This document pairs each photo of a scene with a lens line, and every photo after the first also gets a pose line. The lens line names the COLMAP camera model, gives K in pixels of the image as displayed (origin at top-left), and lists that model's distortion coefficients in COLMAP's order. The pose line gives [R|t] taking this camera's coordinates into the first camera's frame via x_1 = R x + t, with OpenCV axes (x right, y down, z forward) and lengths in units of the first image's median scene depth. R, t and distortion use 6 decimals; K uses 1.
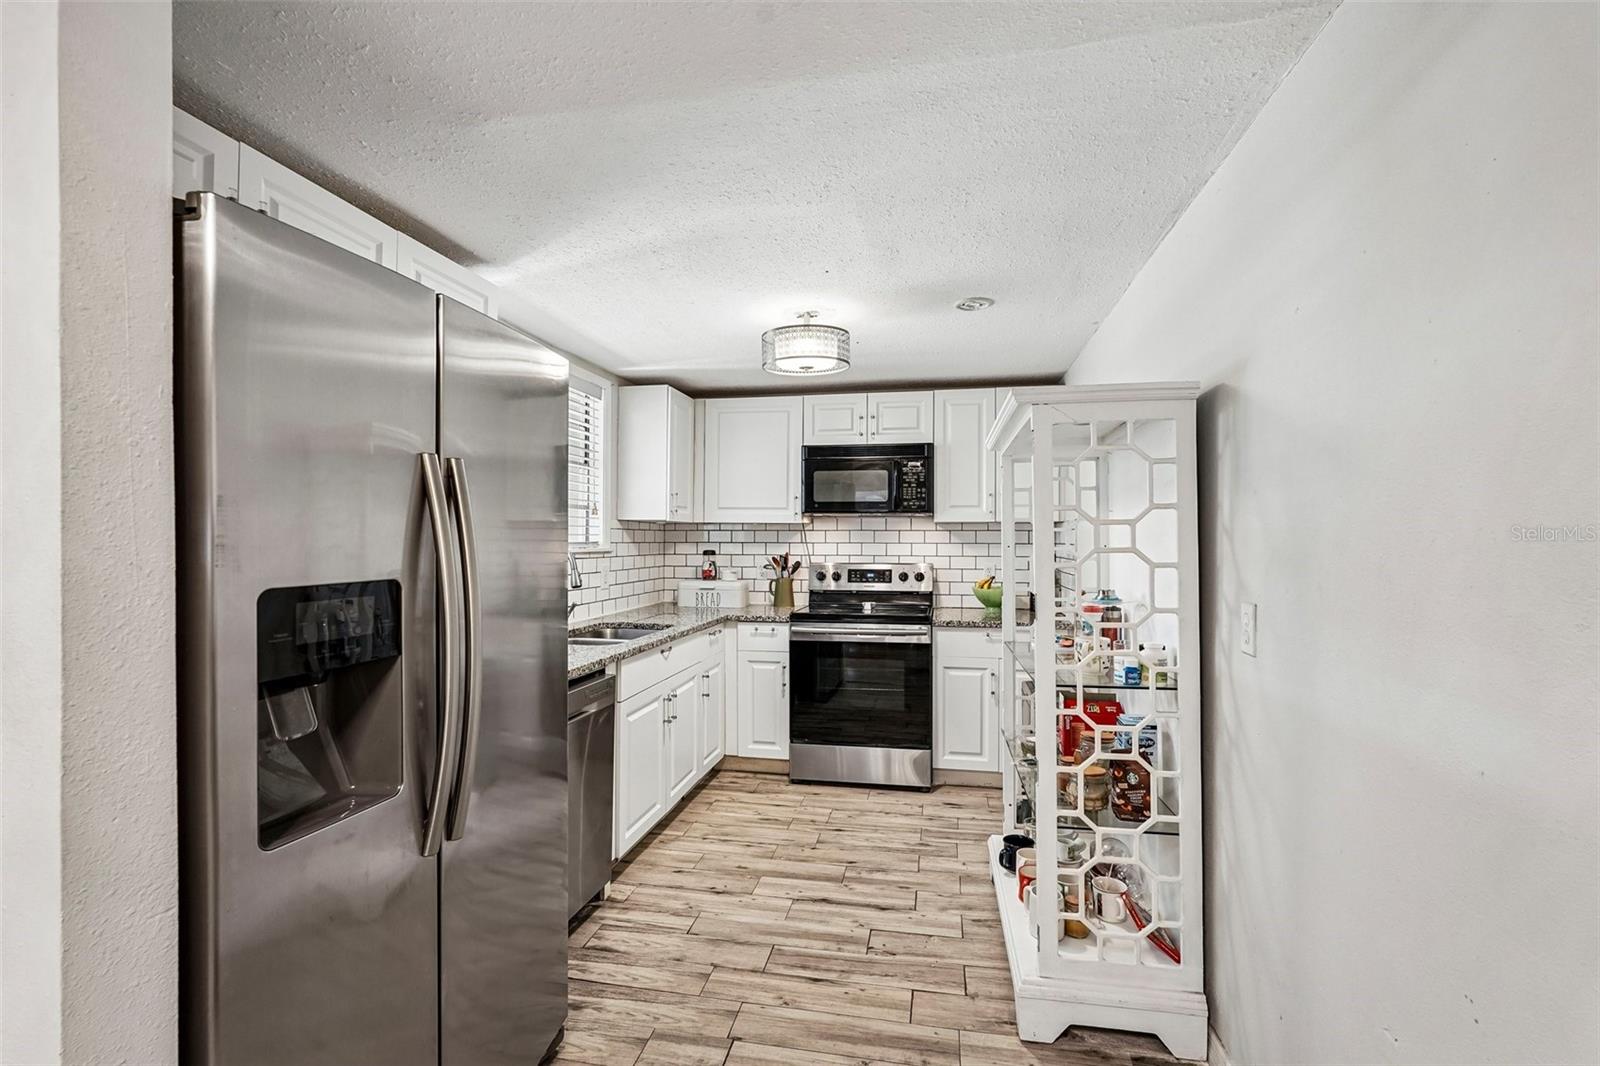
lens RADIAL K [[706.3, 0, 793.1], [0, 706.3, 536.3], [0, 0, 1]] dist [-0.011646, 0.005350]
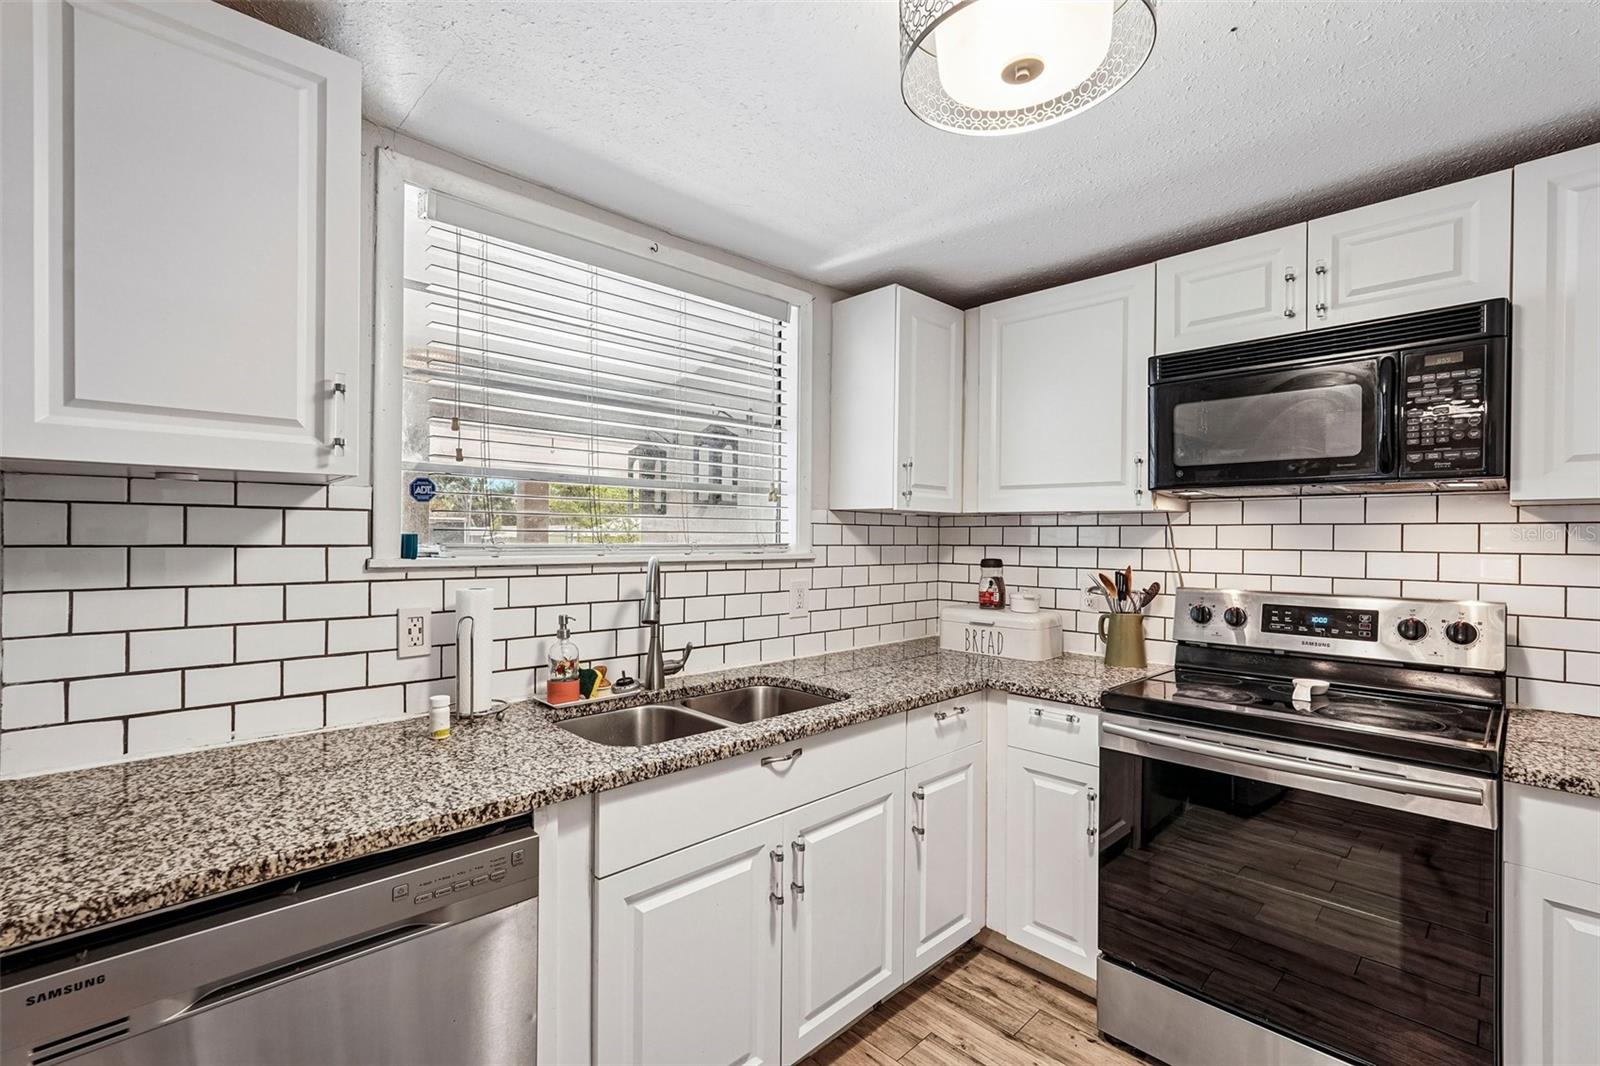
lens RADIAL K [[706.3, 0, 794.8], [0, 706.3, 538.6], [0, 0, 1]] dist [-0.011646, 0.005350]
pose [[0.826209, 0.004616, -0.563345, 0.085752], [-0.002526, 0.999987, 0.004490, 0.000140], [0.563358, -0.002287, 0.826210, 0.429149]]
